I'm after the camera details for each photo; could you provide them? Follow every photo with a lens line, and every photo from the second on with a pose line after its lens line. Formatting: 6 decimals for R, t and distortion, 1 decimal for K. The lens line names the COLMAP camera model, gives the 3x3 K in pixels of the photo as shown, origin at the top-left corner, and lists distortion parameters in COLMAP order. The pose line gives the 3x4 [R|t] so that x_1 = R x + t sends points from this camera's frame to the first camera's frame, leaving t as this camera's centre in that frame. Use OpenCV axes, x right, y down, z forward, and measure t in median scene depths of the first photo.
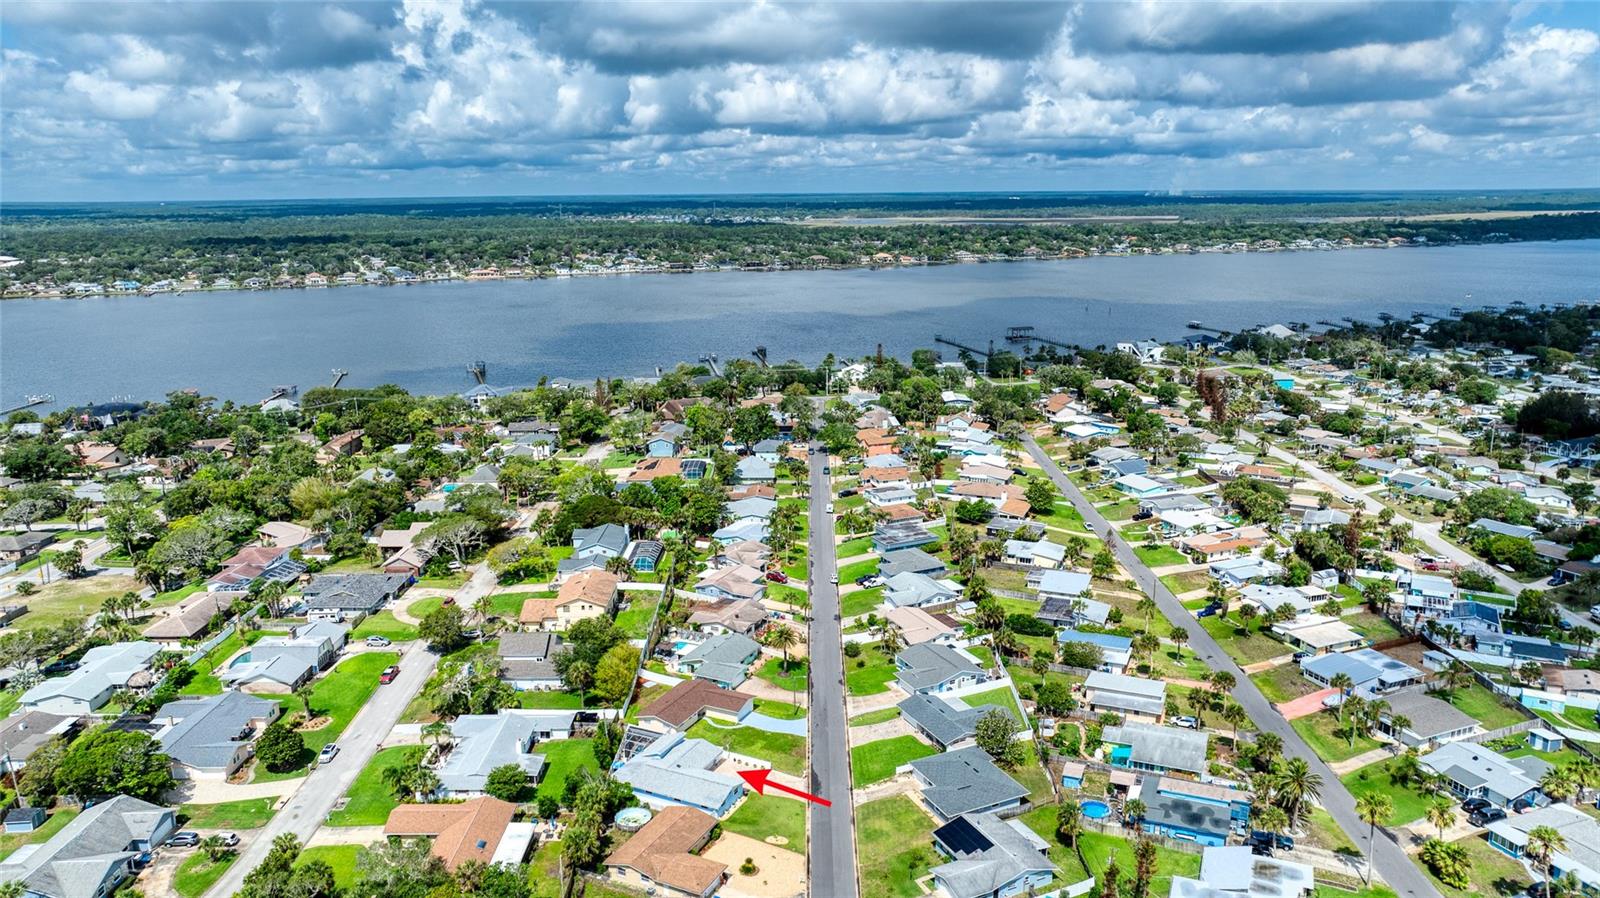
lens RADIAL K [[1134.3, 0, 803.7], [0, 1134.3, 464.5], [0, 0, 1]] dist [-0.023790, -0.003616]
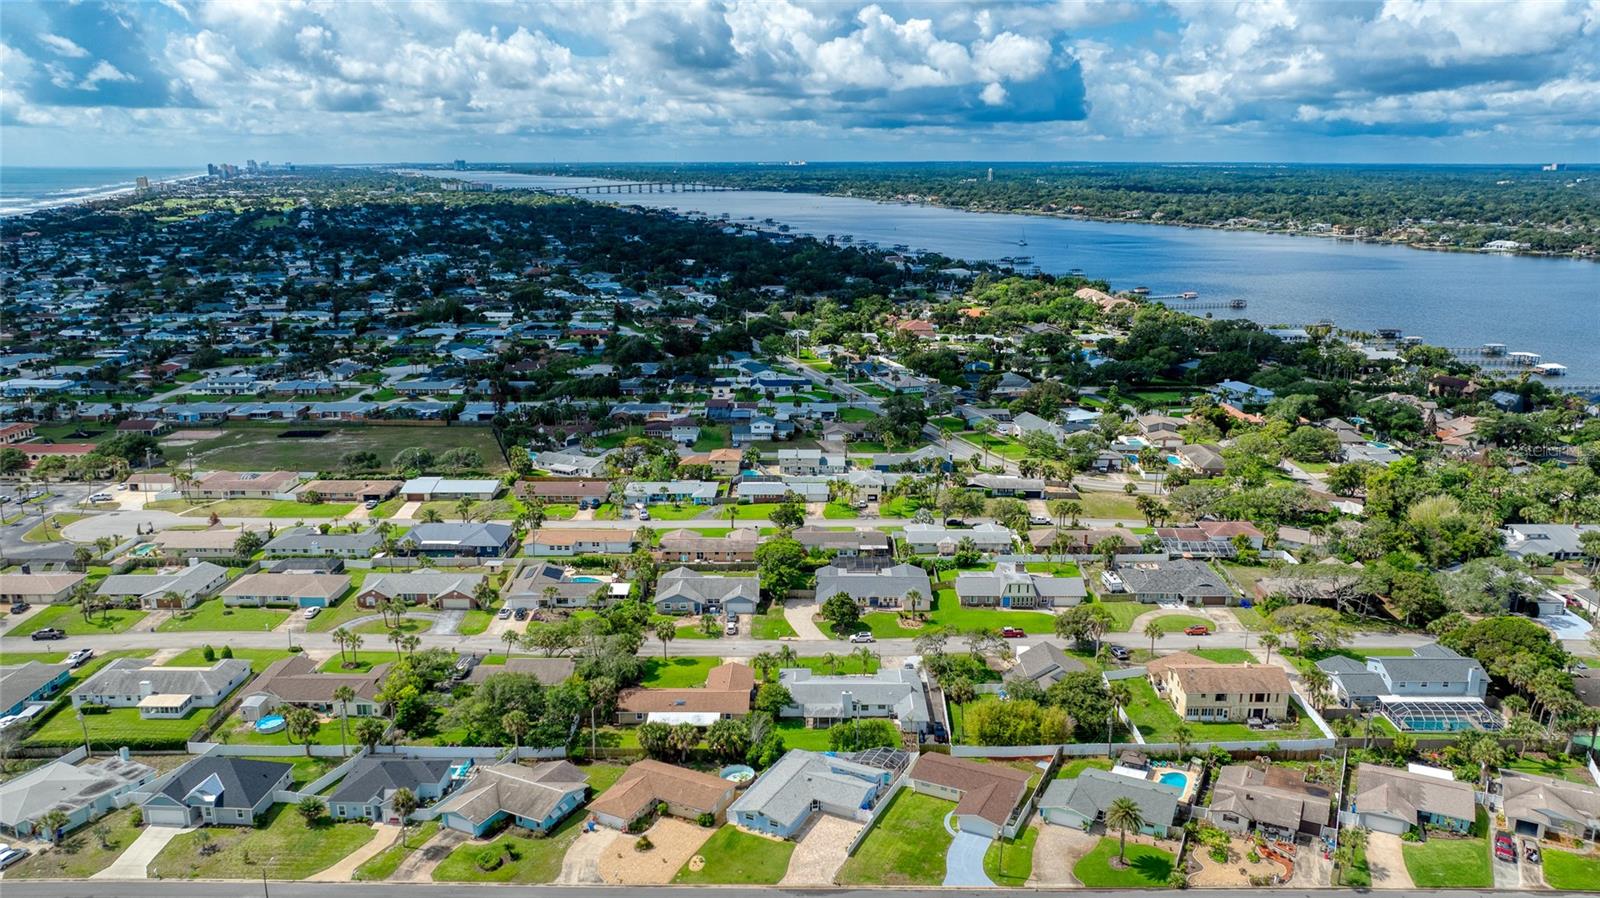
lens RADIAL K [[1180.6, 0, 820.6], [0, 1180.6, 451.8], [0, 0, 1]] dist [-0.027958, 0.004455]
pose [[-0.002757, 0.250082, -0.968221, 0.514547], [-0.234933, 0.940963, 0.243710, -0.155403], [0.972008, 0.228139, 0.056159, 0.592659]]
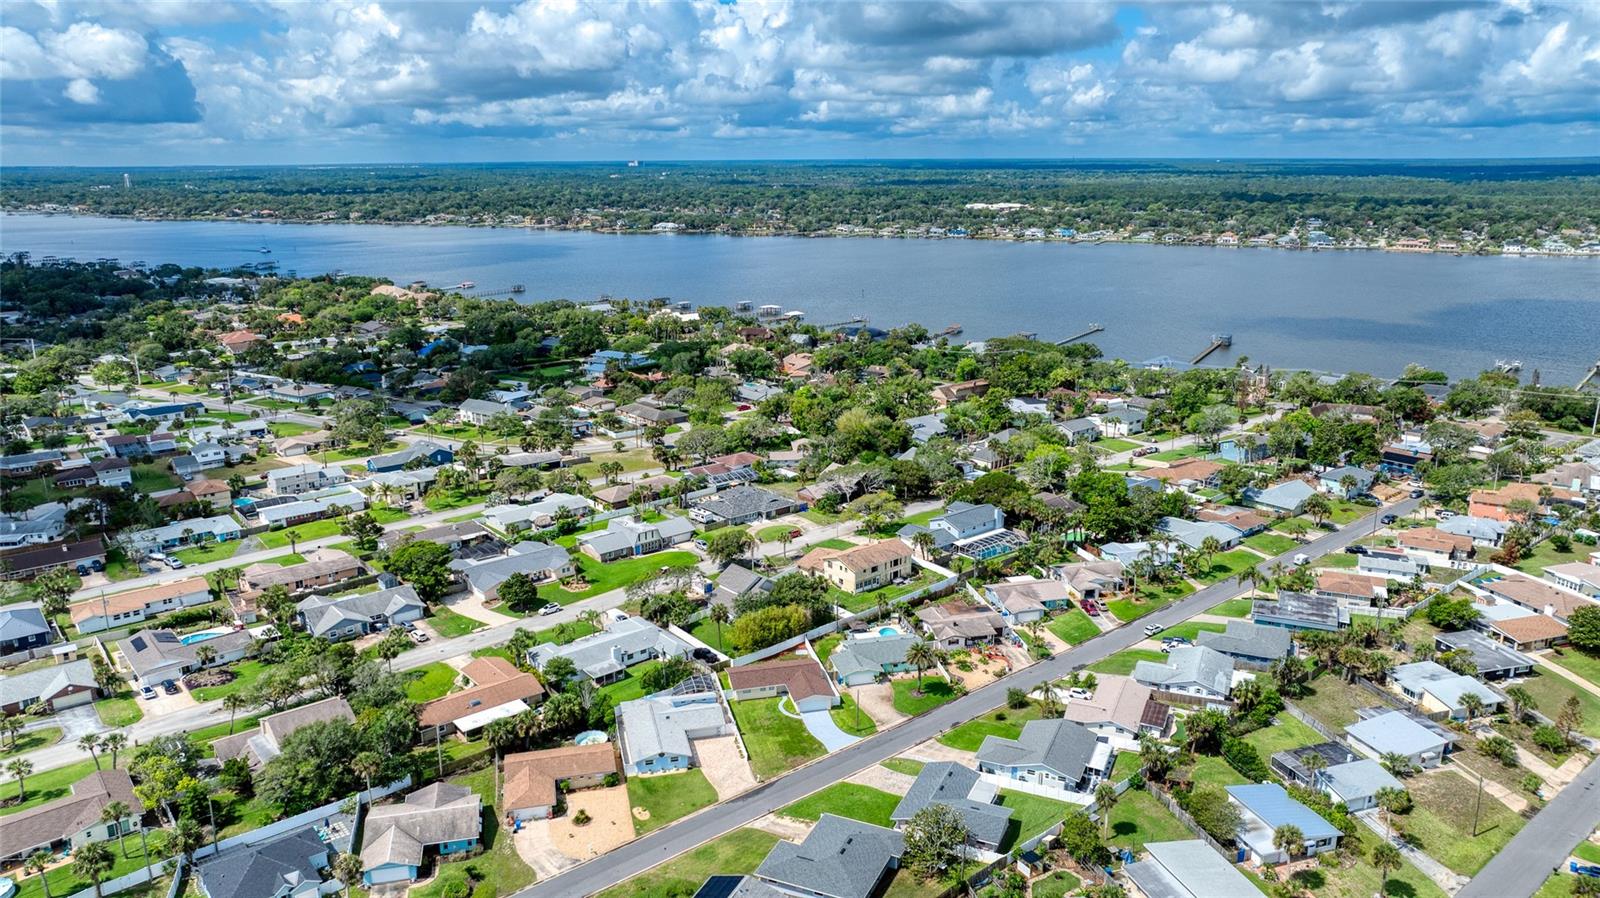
lens RADIAL K [[1113.2, 0, 800.0], [0, 1113.2, 449.0], [0, 0, 1]] dist [-0.046069, 0.048571]
pose [[0.641687, 0.200068, -0.740412, 0.452013], [-0.179967, 0.977702, 0.108215, -0.073574], [0.745553, 0.063809, 0.663385, 0.262078]]
